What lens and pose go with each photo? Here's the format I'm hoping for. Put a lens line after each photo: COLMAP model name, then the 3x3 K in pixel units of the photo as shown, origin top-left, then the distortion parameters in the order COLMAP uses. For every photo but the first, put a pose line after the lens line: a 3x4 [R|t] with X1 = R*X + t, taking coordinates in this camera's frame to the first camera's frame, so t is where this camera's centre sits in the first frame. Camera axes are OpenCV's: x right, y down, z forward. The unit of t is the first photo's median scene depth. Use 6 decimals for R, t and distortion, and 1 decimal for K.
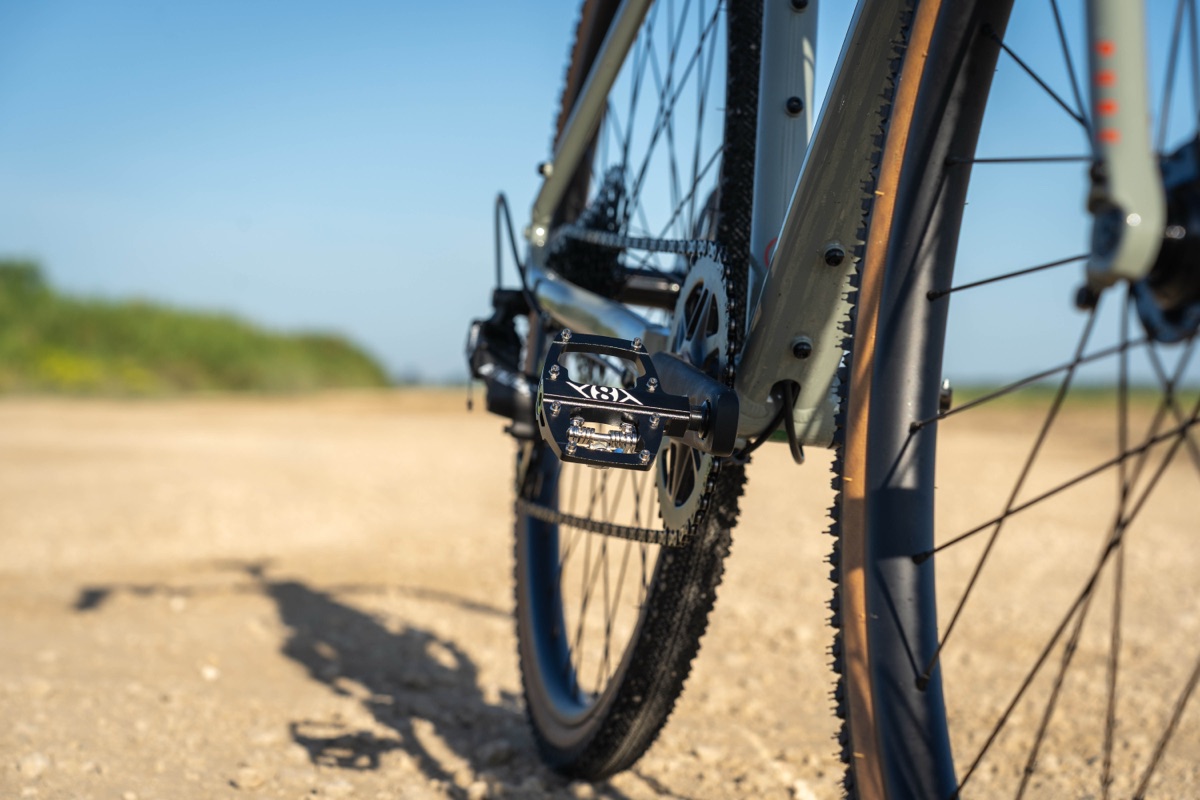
lens RADIAL K [[2606.6, 0, 600.1], [0, 2606.6, 408.6], [0, 0, 1]] dist [0.022459, 0.000000]
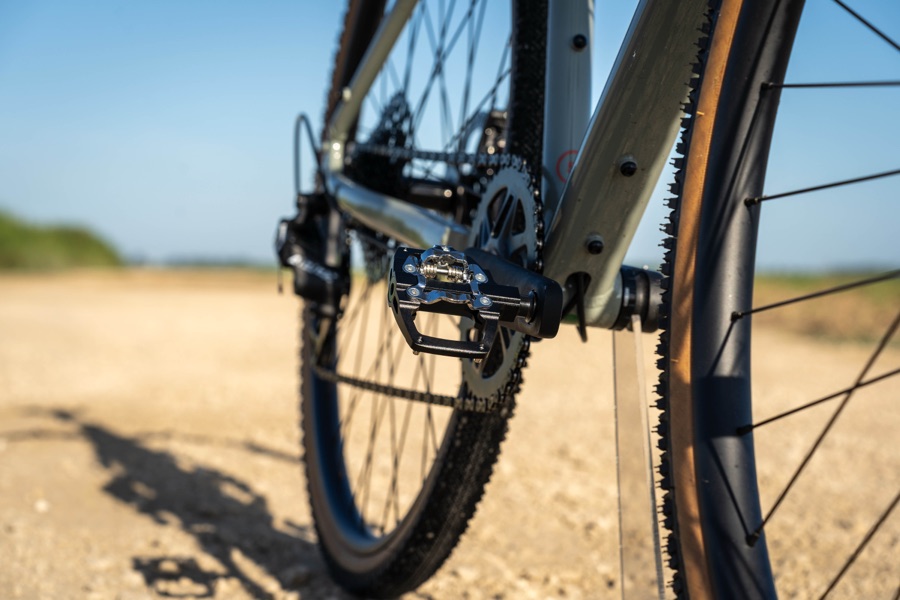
lens RADIAL K [[1955.0, 0, 449.3], [0, 1955.0, 293.1], [0, 0, 1]] dist [0.022459, 0.000000]
pose [[0.996284, 0.005336, 0.085961, -0.055008], [-0.005703, 0.999976, 0.004016, -0.004019], [-0.085938, -0.004491, 0.996290, 0.101440]]
